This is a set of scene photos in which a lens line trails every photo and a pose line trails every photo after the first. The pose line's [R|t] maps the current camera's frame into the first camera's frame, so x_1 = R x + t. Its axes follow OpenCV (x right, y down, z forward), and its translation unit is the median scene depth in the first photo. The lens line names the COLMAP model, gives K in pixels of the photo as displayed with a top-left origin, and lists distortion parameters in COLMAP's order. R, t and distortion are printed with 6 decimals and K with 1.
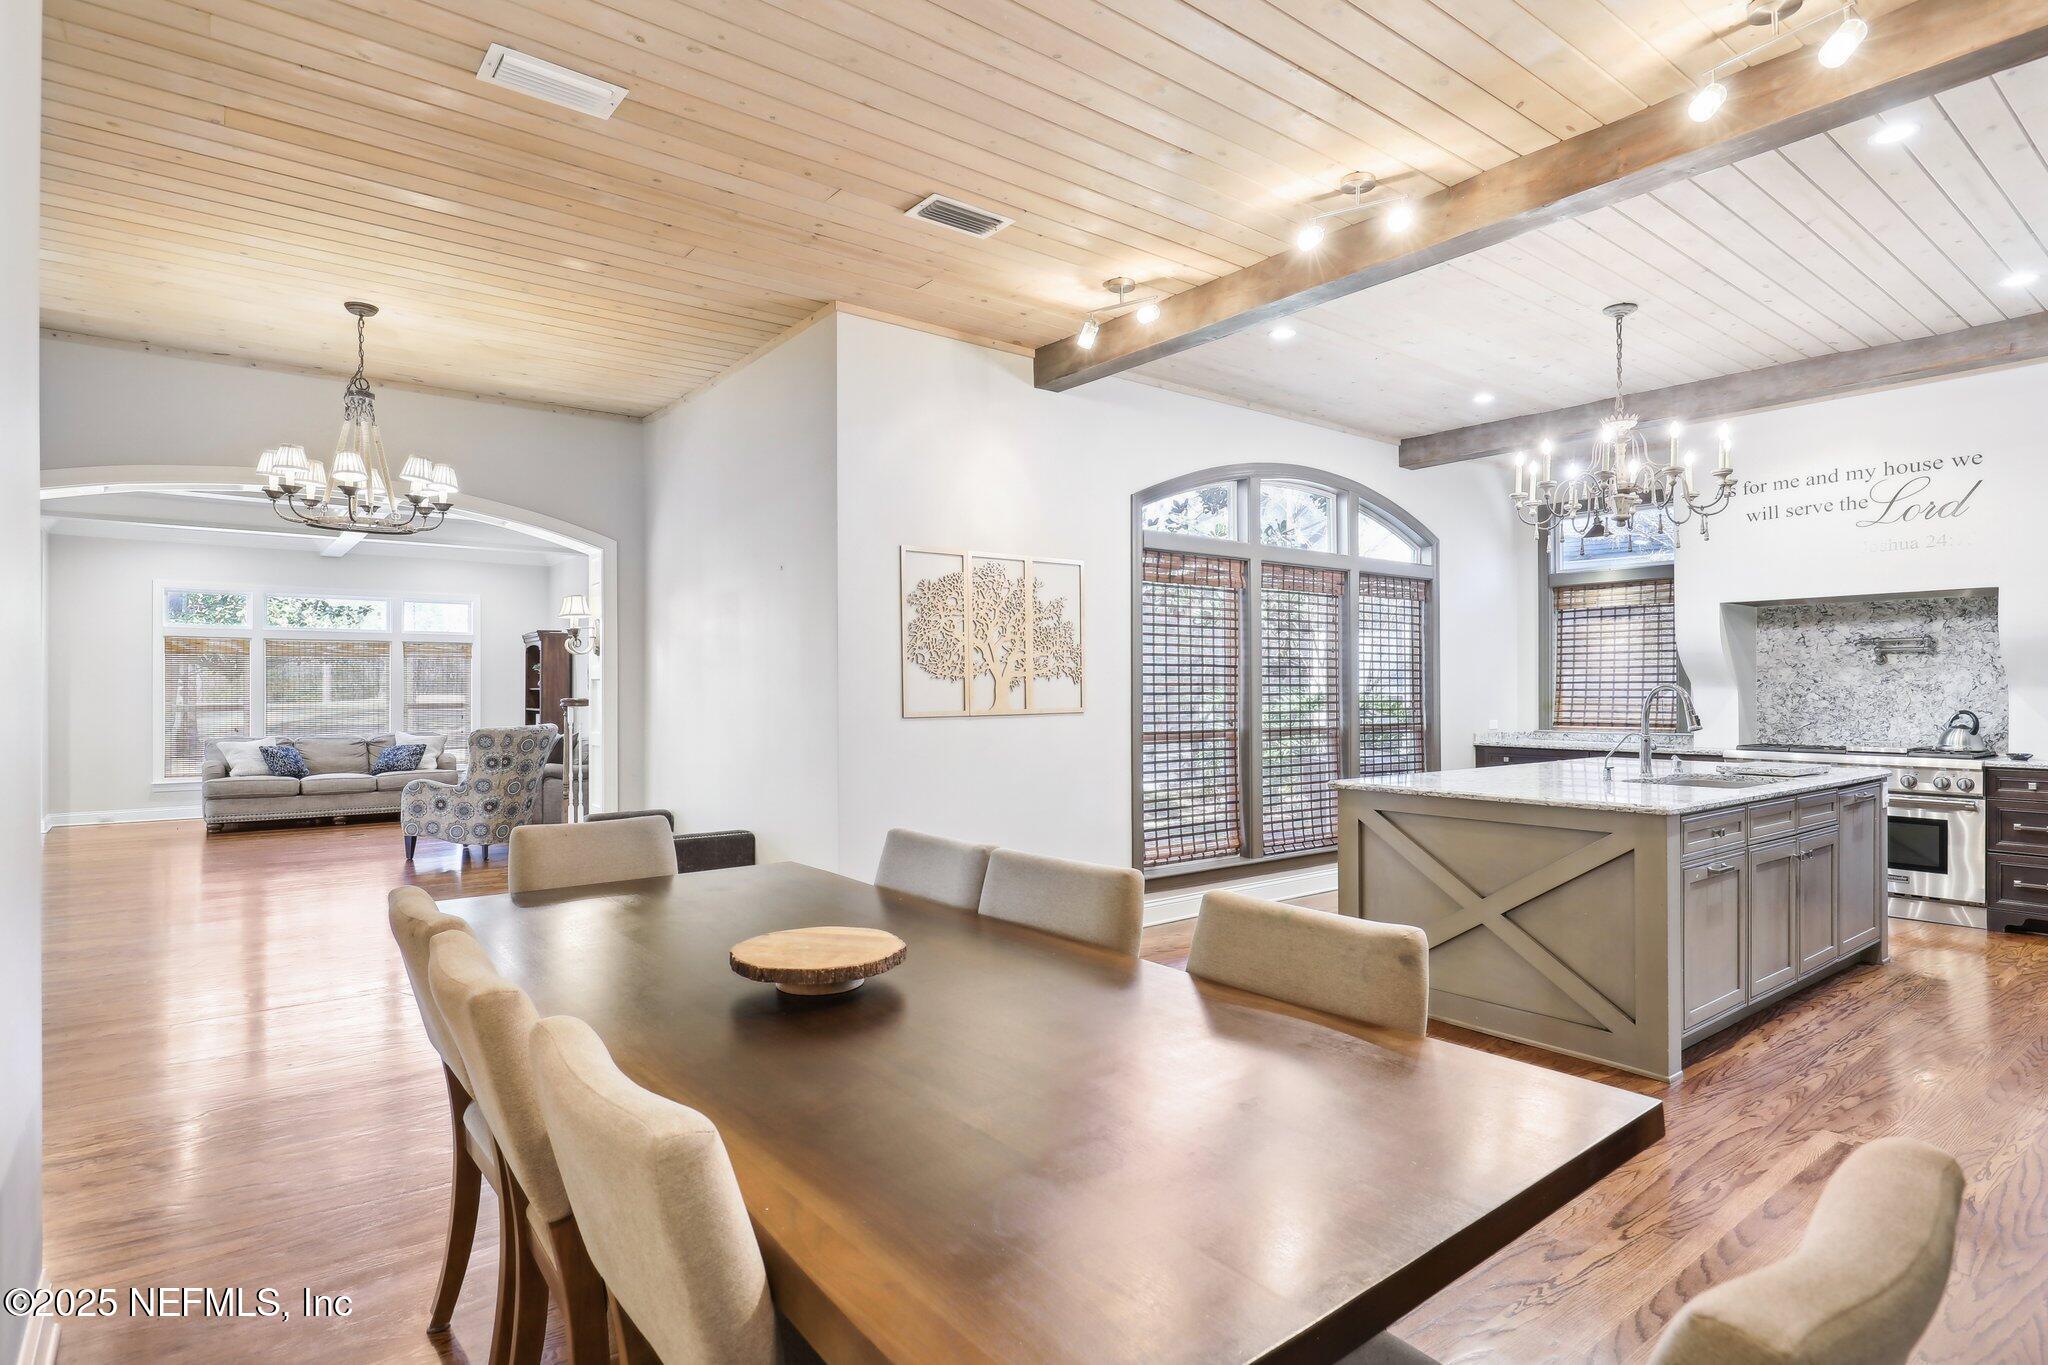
lens RADIAL K [[1072.7, 0, 1023.0], [0, 1072.7, 684.0], [0, 0, 1]] dist [0.000813, 0.000788]
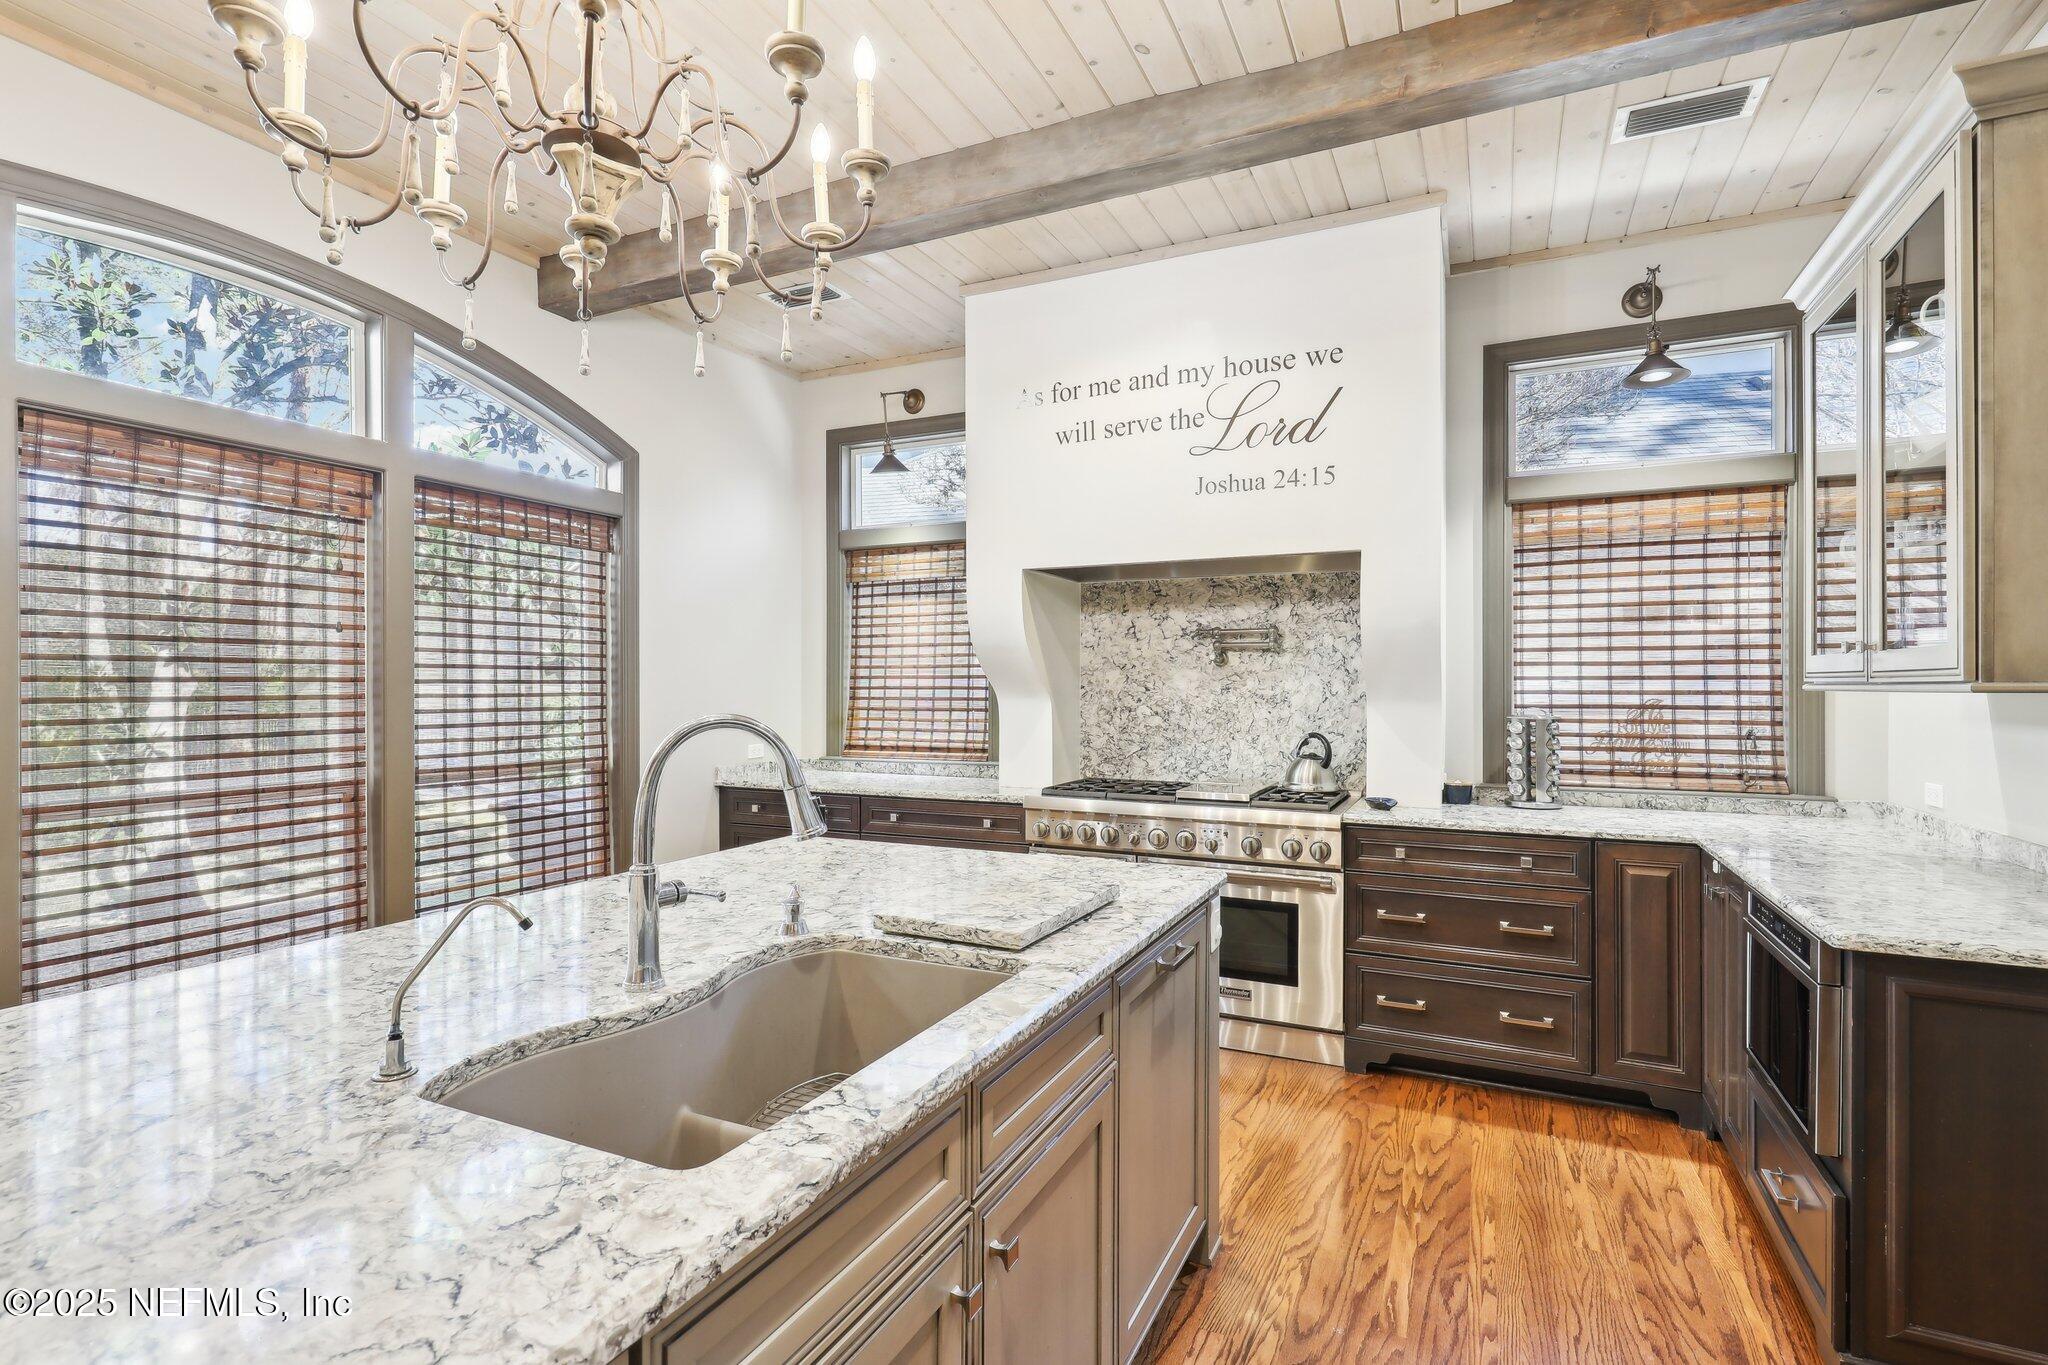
lens RADIAL K [[947.6, 0, 1026.7], [0, 947.6, 683.0], [0, 0, 1]] dist [0.006665, 0.000106]
pose [[0.896684, 0.002301, 0.442664, 0.414174], [-0.004128, 0.999986, 0.003163, -0.008626], [-0.442651, -0.004663, 0.896682, 0.504041]]
